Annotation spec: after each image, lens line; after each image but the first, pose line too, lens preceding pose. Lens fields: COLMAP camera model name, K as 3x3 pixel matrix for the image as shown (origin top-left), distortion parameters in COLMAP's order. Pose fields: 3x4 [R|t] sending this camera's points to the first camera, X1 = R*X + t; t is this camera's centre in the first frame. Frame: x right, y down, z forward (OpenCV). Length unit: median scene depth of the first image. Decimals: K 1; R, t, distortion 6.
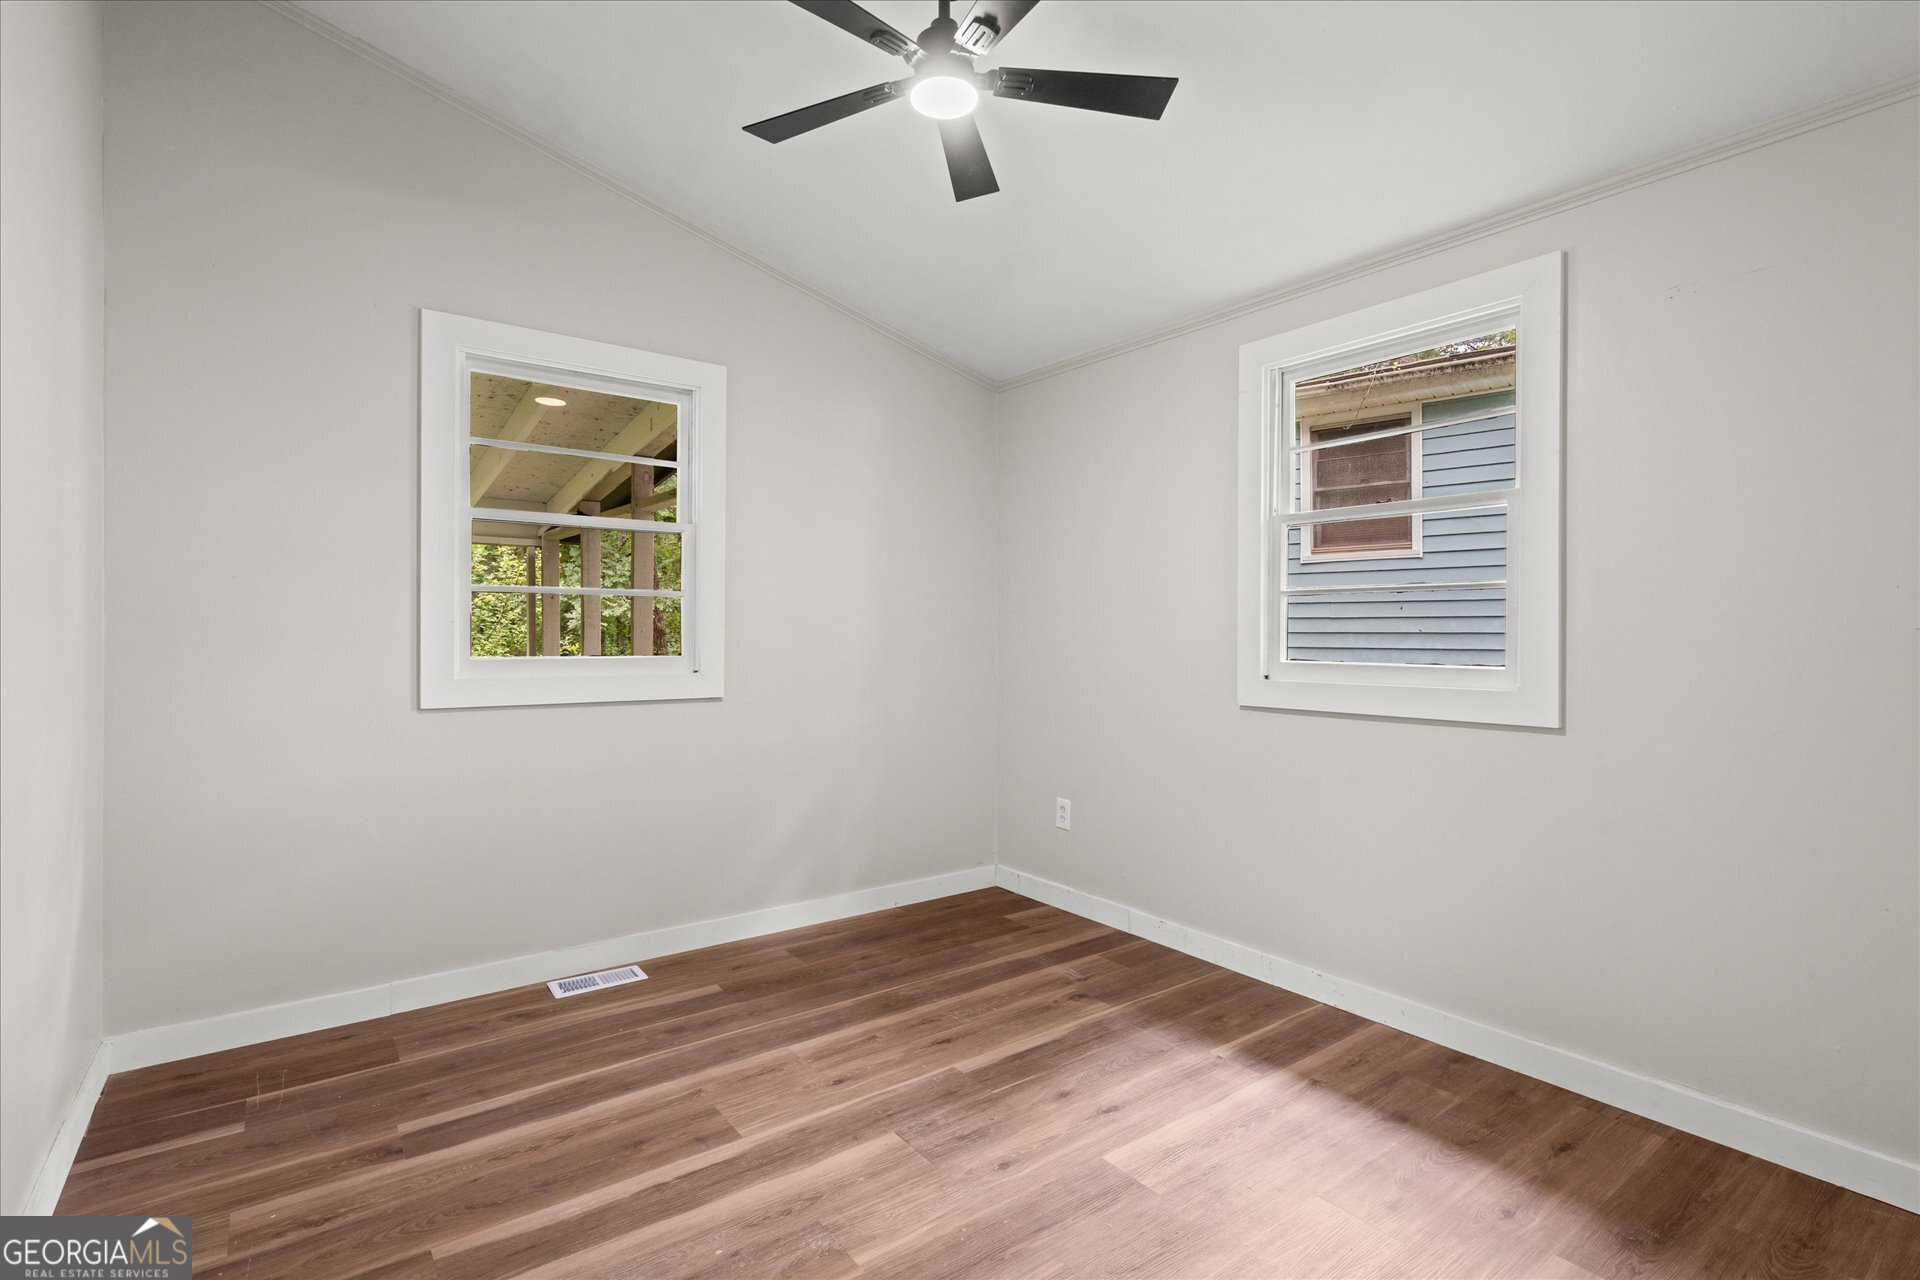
lens RADIAL K [[907.4, 0, 967.8], [0, 907.4, 628.9], [0, 0, 1]] dist [0.002148, 0.001915]
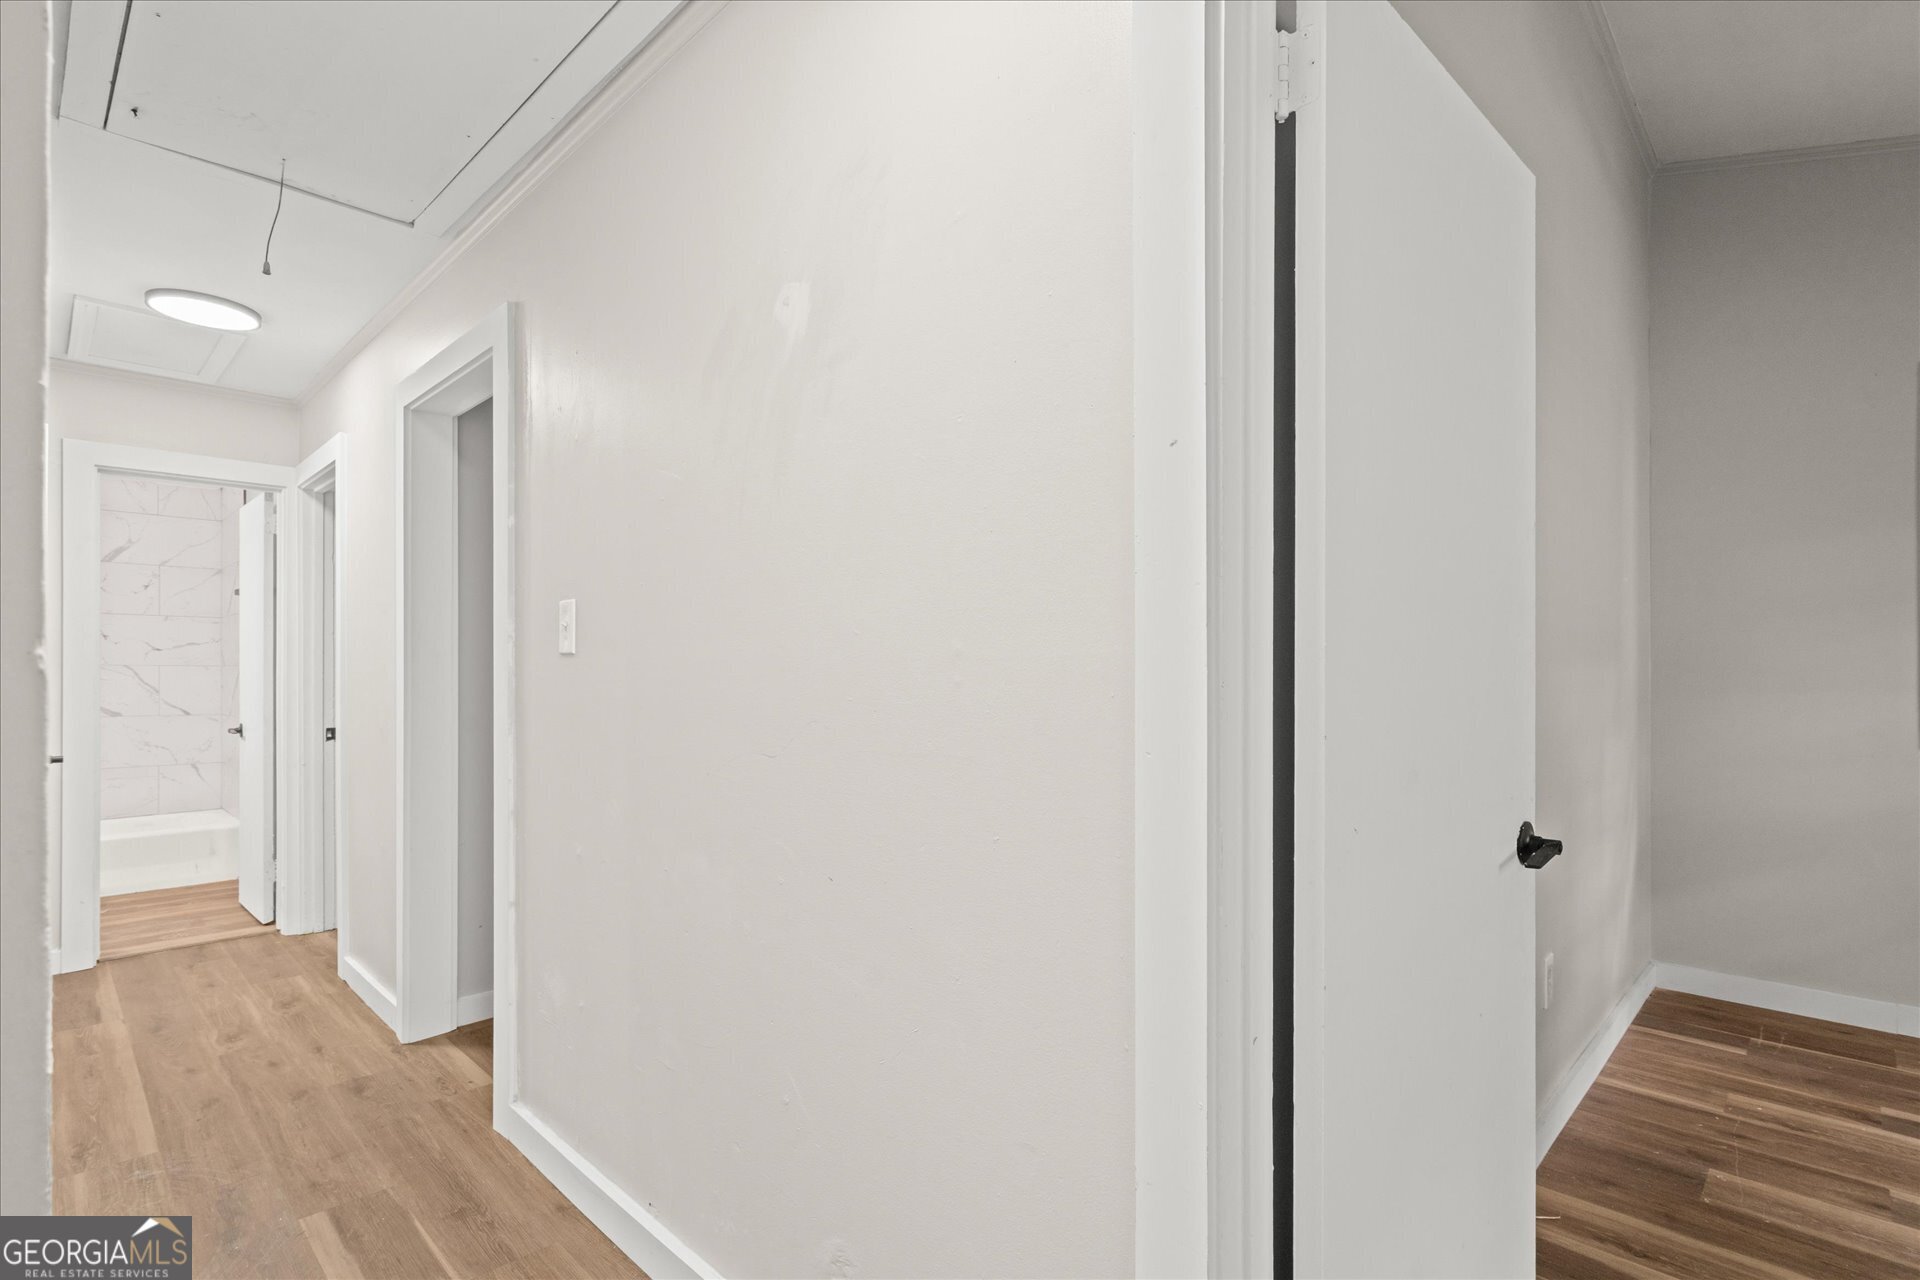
lens RADIAL K [[907.4, 0, 959.0], [0, 907.4, 653.6], [0, 0, 1]] dist [0.002148, 0.001915]
pose [[0.144833, -0.007486, -0.989428, 0.338013], [-0.006405, 0.999943, -0.008503, -0.001118], [0.989435, 0.007569, 0.144777, -0.307326]]
